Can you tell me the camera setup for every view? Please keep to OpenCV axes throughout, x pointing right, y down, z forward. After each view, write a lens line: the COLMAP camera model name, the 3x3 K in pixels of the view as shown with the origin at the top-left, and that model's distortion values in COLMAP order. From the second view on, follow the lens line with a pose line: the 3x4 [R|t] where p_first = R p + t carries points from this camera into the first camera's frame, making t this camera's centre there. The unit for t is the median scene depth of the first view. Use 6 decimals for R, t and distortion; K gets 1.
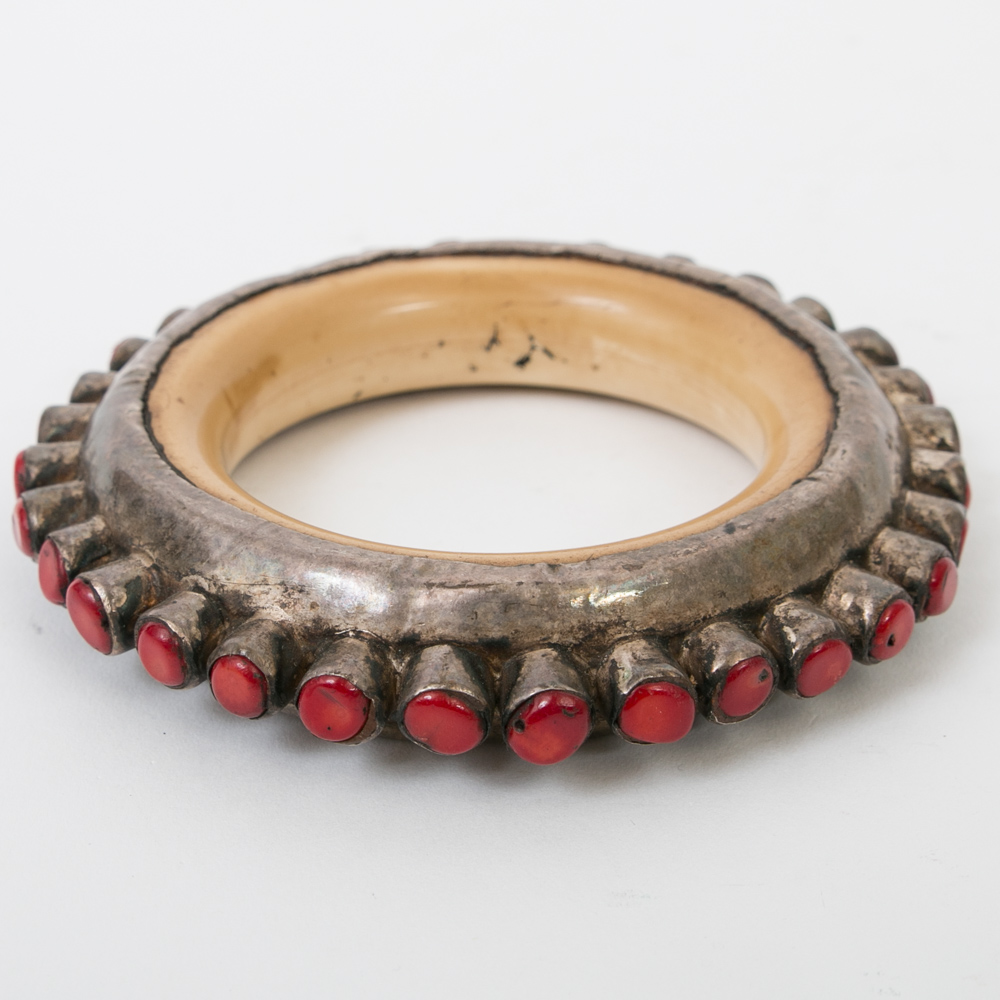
lens RADIAL K [[2142.4, 0, 494.8], [0, 2142.4, 500.3], [0, 0, 1]] dist [-0.043377, 0.000000]
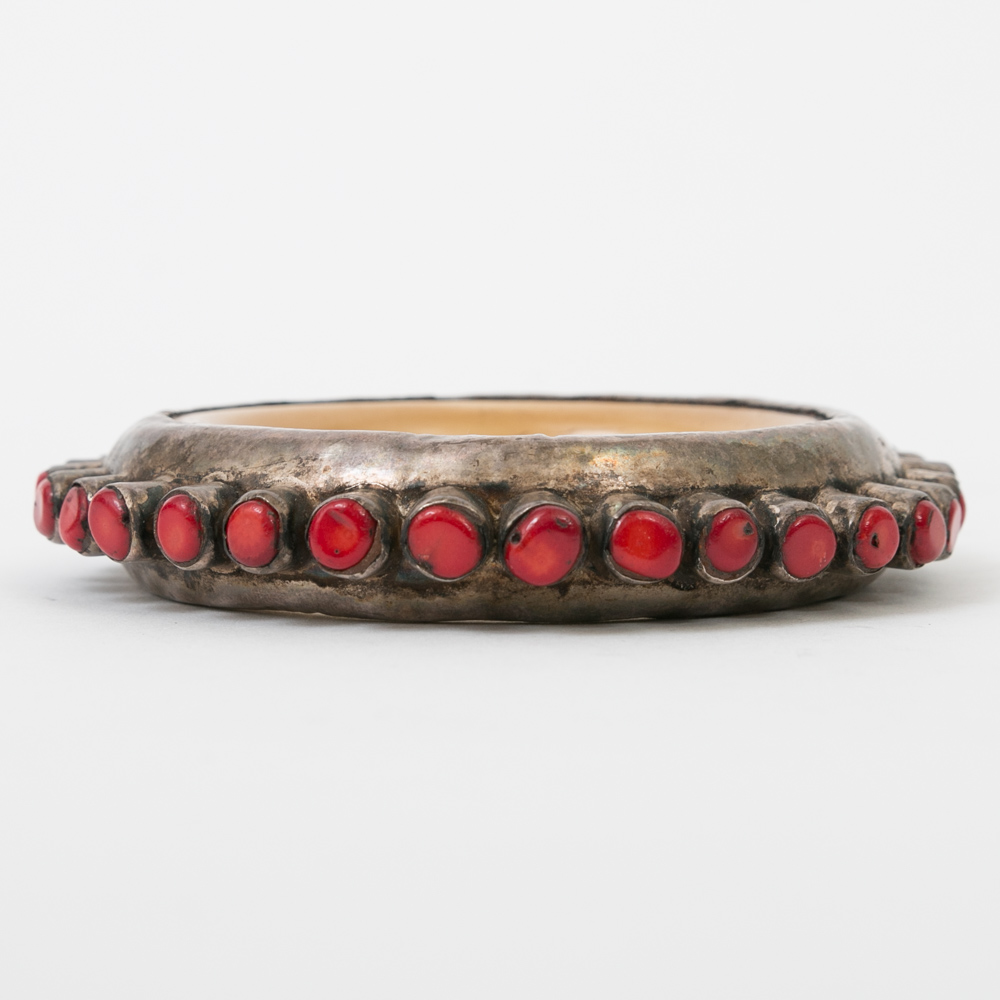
lens RADIAL K [[2558.8, 0, 504.3], [0, 2558.8, 500.1], [0, 0, 1]] dist [0.038234, 0.000000]
pose [[0.999807, 0.013747, -0.014044, 0.022231], [-0.017573, 0.945301, -0.325726, 0.476493], [0.008798, 0.325910, 0.945360, -0.199847]]
